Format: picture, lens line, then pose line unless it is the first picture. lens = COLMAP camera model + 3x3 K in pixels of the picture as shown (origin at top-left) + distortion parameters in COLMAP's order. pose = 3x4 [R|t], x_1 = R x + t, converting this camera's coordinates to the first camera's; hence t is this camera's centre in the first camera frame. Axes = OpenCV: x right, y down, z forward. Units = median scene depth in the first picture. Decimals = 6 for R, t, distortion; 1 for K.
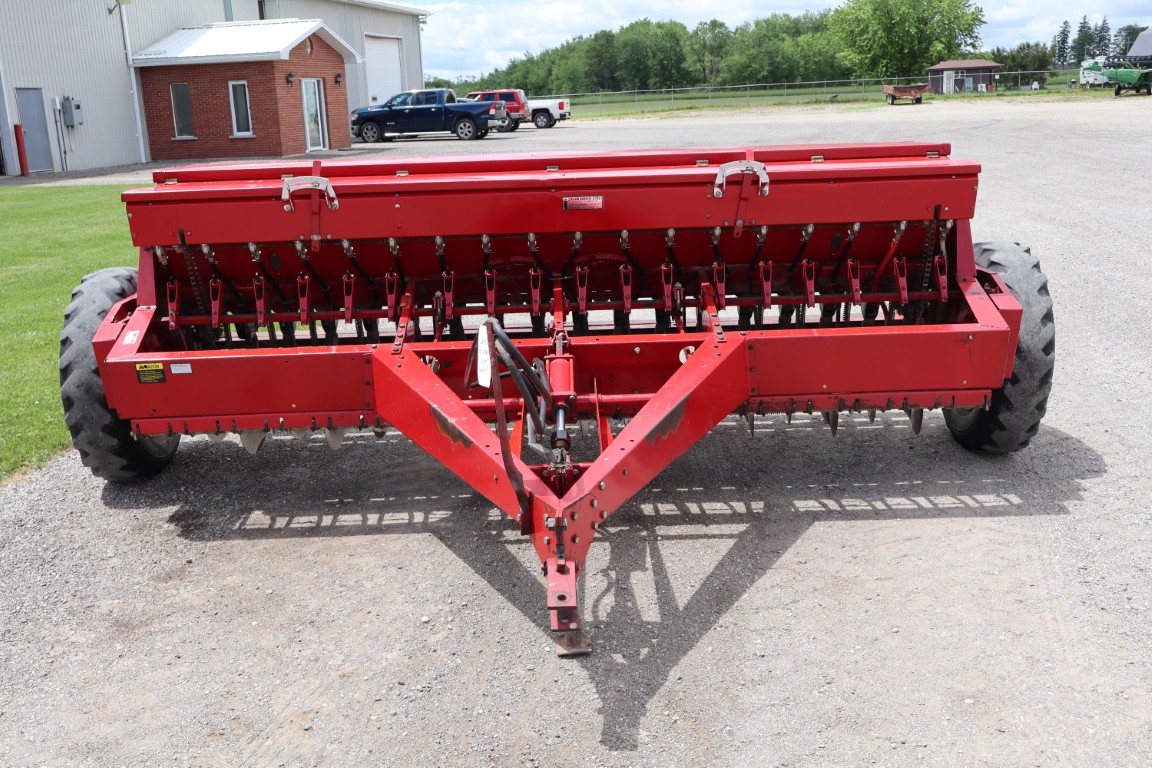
lens RADIAL K [[1129.3, 0, 585.8], [0, 1129.3, 386.6], [0, 0, 1]] dist [0.008458, 0.000000]
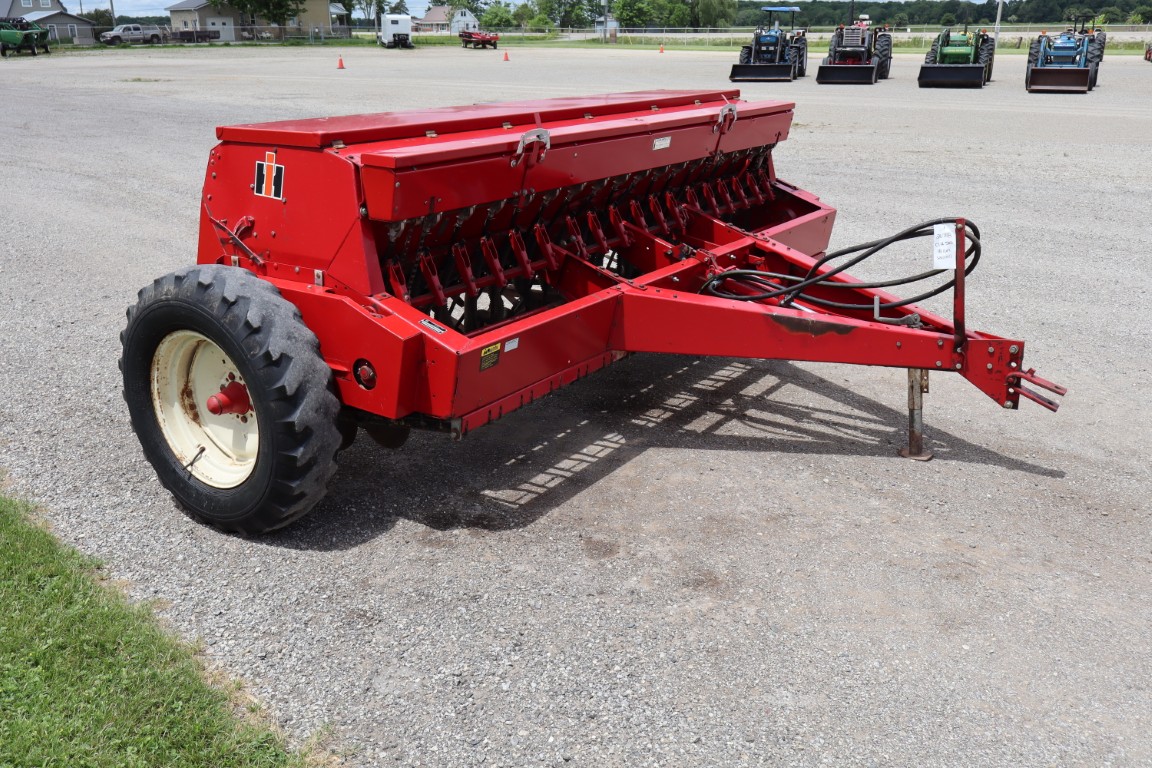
lens RADIAL K [[1010.9, 0, 610.4], [0, 1010.9, 375.2], [0, 0, 1]] dist [0.011096, -0.031734]
pose [[0.568688, -0.232426, 0.789032, -0.921546], [0.189634, 0.970454, 0.149191, -0.094836], [-0.800395, 0.064784, 0.595961, 0.429446]]
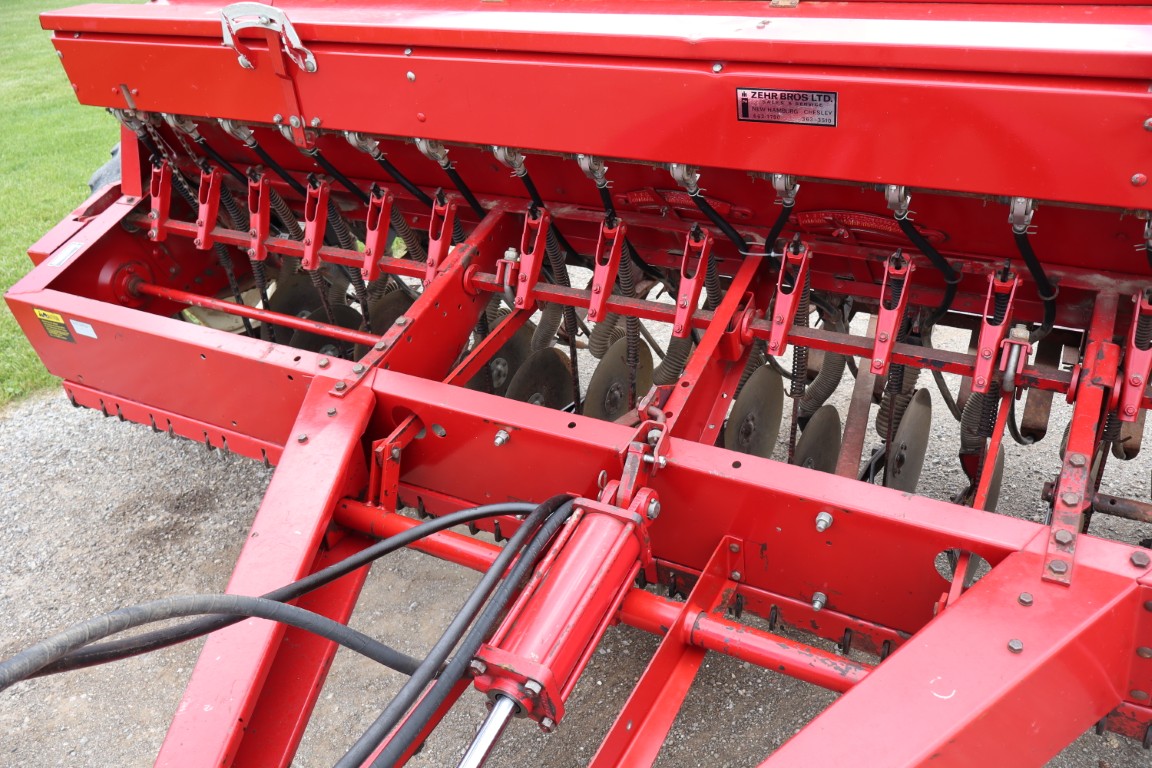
lens RADIAL K [[966.4, 0, 581.9], [0, 966.4, 395.9], [0, 0, 1]] dist [-0.013335, 0.002846]
pose [[0.859669, 0.240729, -0.450576, 0.111740], [-0.116623, 0.951200, 0.285688, -0.154234], [0.497361, -0.193049, 0.845792, 0.657526]]
